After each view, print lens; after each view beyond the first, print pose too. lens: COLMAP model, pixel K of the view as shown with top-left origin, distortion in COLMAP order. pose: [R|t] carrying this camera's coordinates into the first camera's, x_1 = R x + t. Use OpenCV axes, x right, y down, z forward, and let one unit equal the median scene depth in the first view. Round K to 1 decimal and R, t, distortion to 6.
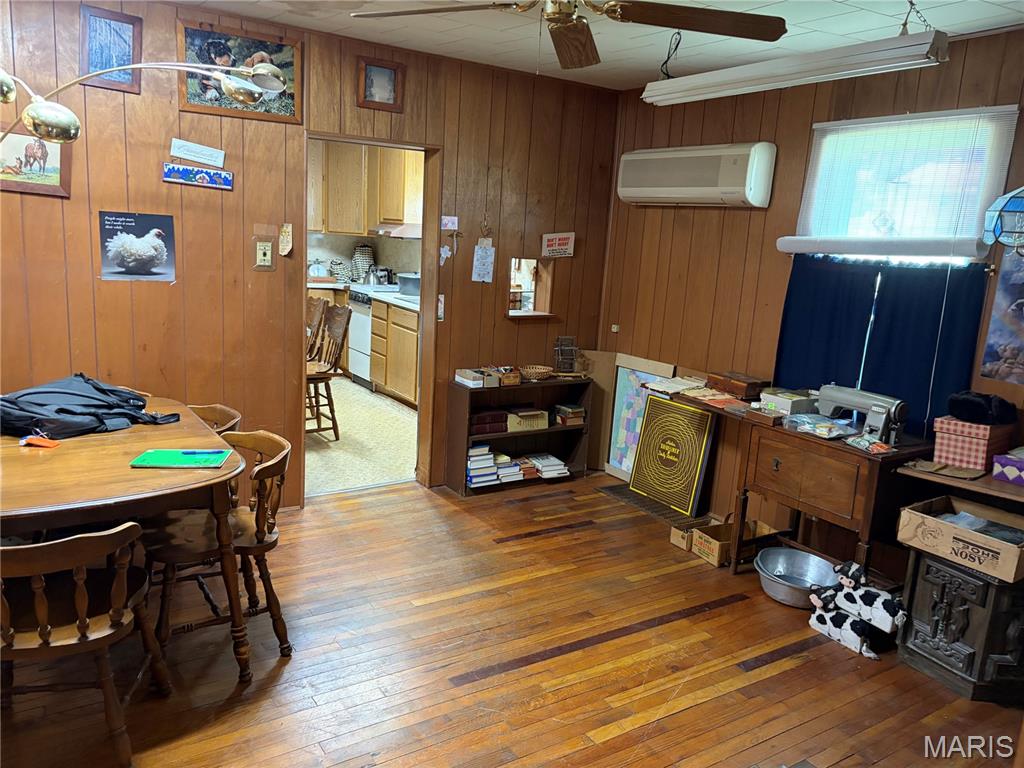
lens RADIAL K [[770.9, 0, 509.2], [0, 770.9, 383.0], [0, 0, 1]] dist [0.009298, -0.012388]
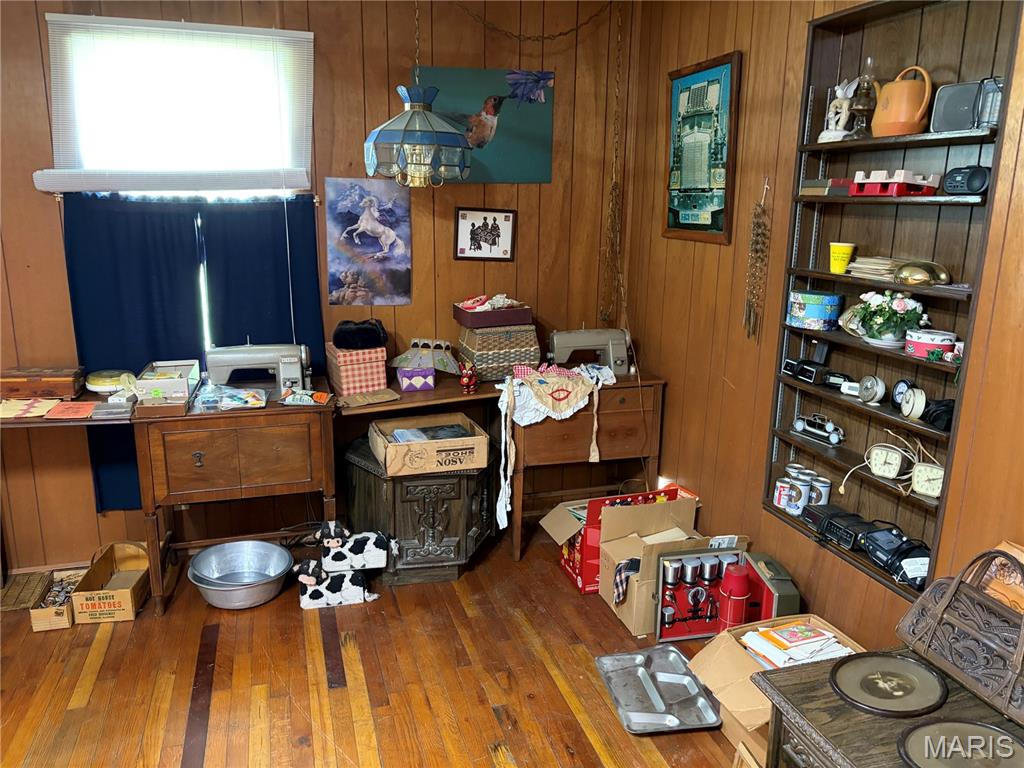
lens RADIAL K [[770.9, 0, 511.1], [0, 770.9, 384.3], [0, 0, 1]] dist [0.009298, -0.012388]
pose [[0.263465, -0.276314, 0.924249, -0.324869], [0.186008, 0.954672, 0.232386, -0.106906], [-0.946566, 0.110692, 0.302919, 0.488675]]
